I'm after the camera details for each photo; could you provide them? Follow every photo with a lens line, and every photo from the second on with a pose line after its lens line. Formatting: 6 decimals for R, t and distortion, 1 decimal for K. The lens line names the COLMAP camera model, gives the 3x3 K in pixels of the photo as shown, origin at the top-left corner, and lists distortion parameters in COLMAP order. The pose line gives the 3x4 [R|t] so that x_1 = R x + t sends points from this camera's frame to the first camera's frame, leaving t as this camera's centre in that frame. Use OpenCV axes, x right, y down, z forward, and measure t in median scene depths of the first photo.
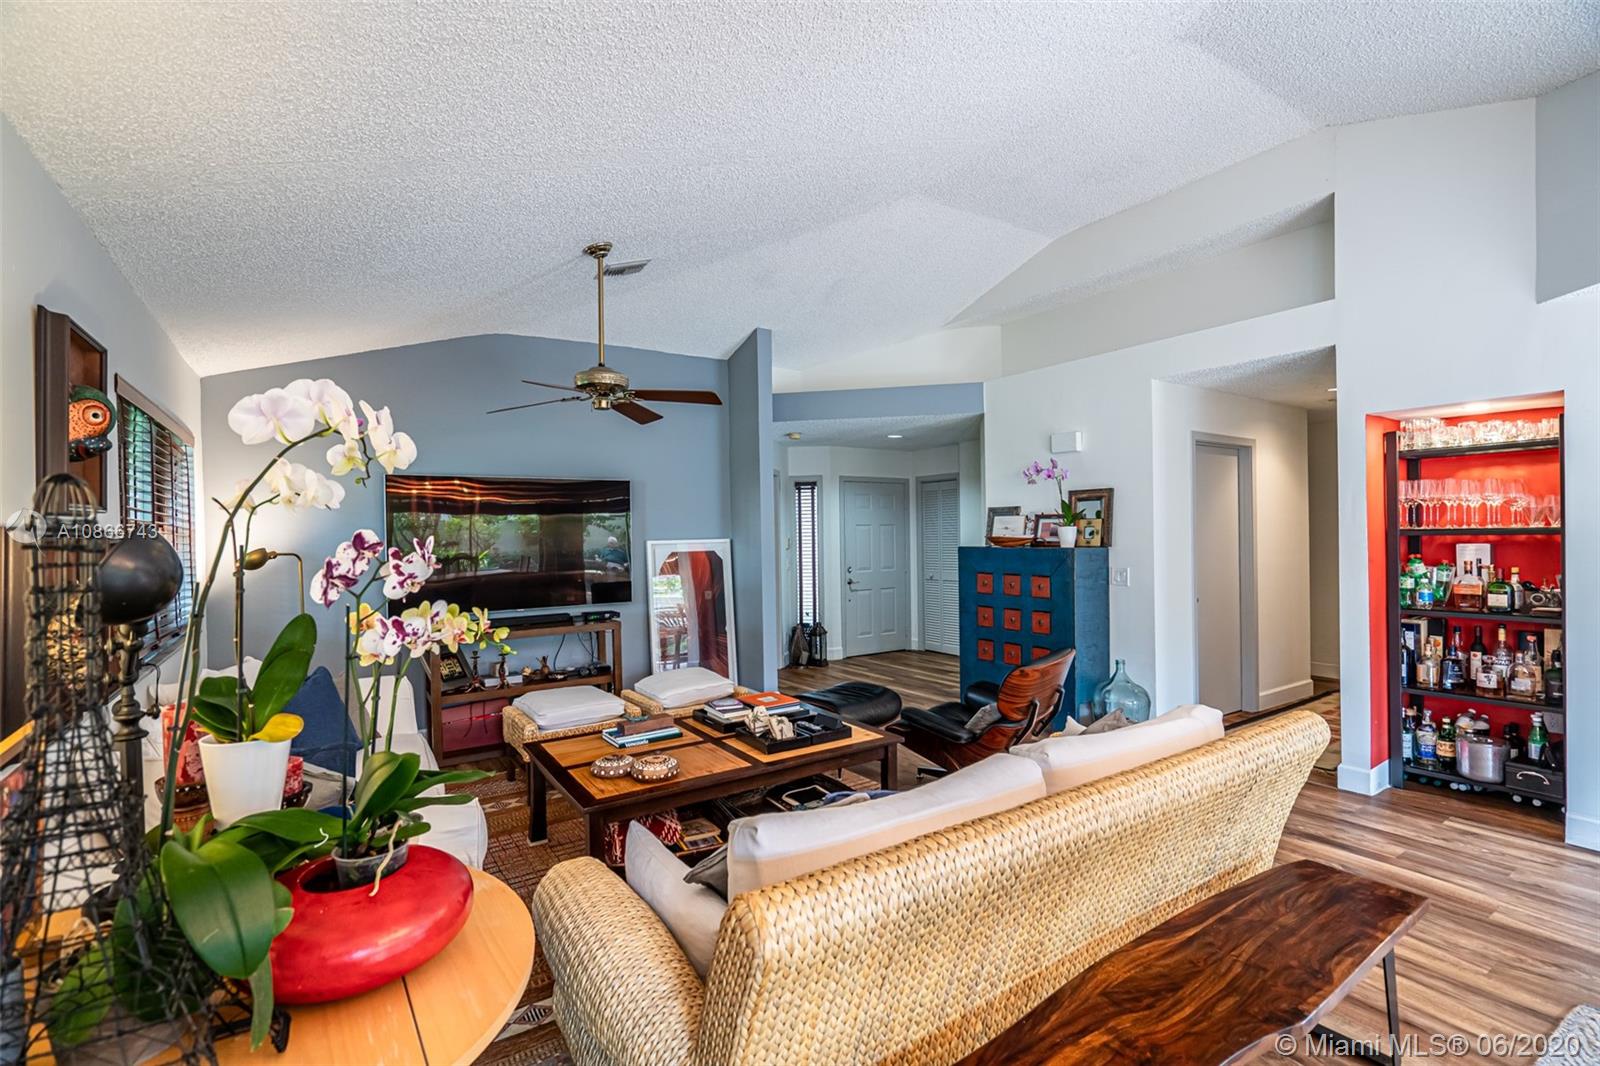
lens RADIAL K [[734.6, 0, 803.7], [0, 734.6, 534.9], [0, 0, 1]] dist [-0.000534, -0.000107]
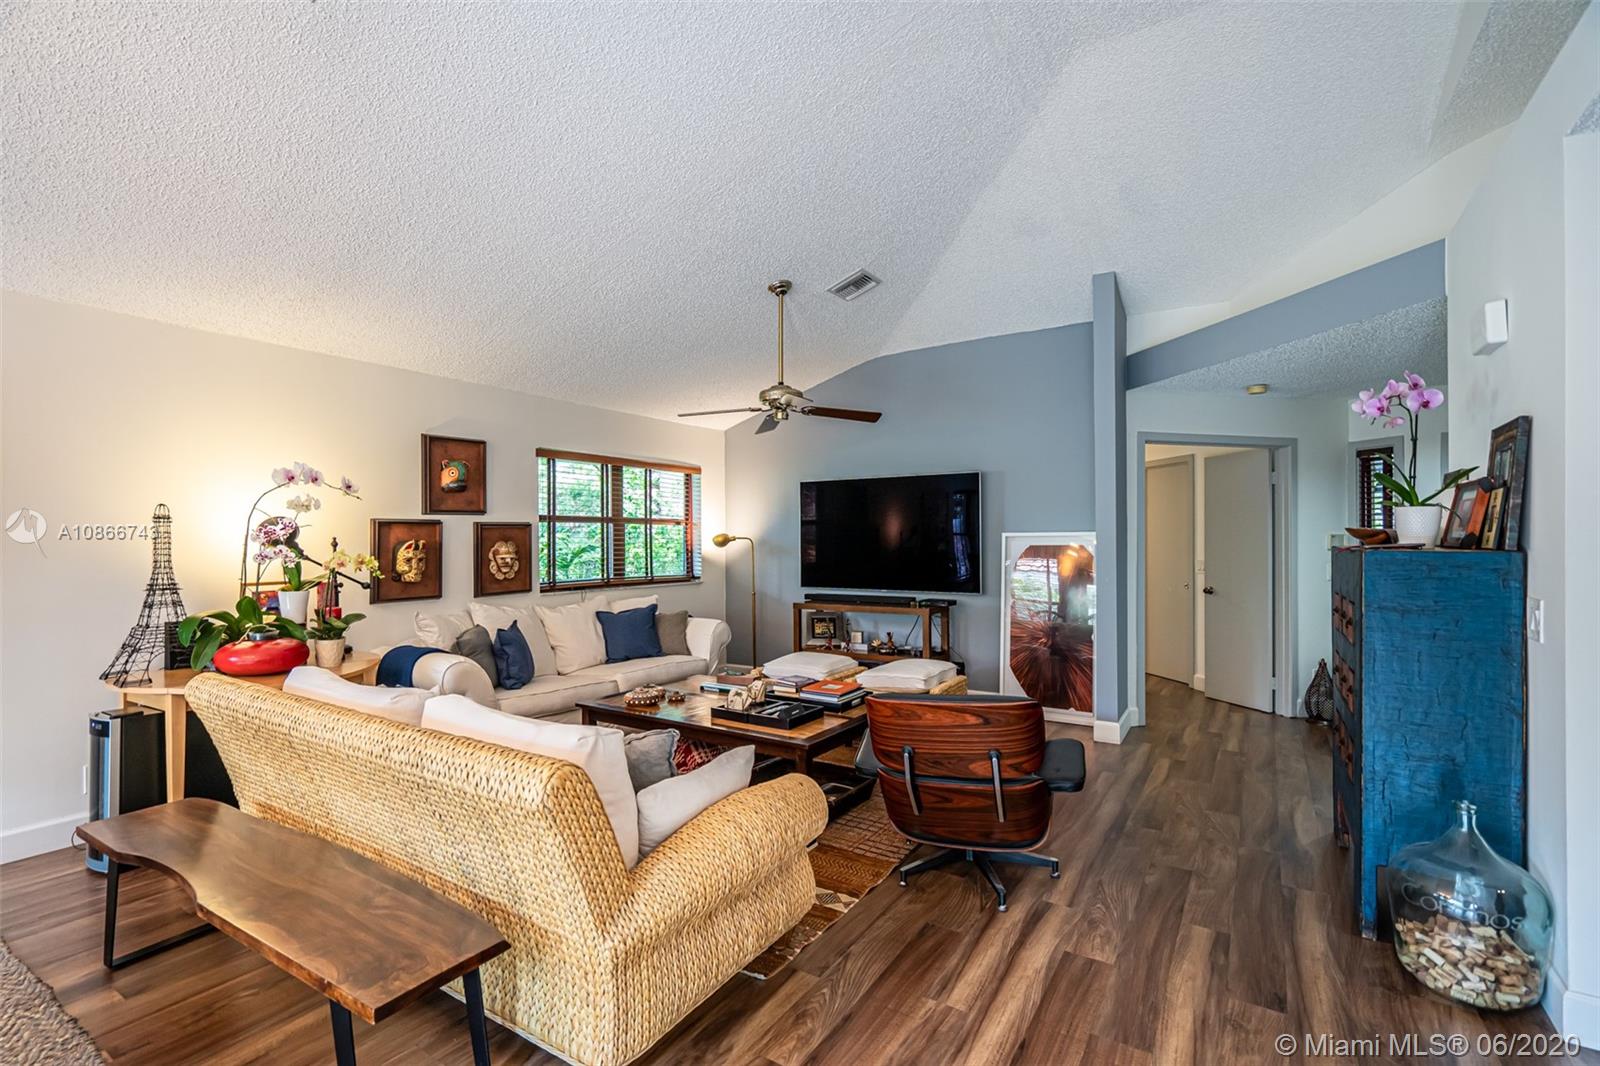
lens RADIAL K [[734.6, 0, 805.4], [0, 734.6, 533.7], [0, 0, 1]] dist [-0.000534, -0.000107]
pose [[0.423524, 0.005045, -0.905871, 0.616708], [-0.002078, 0.999987, 0.004597, 0.007678], [0.905883, -0.000065, 0.423529, 0.394369]]
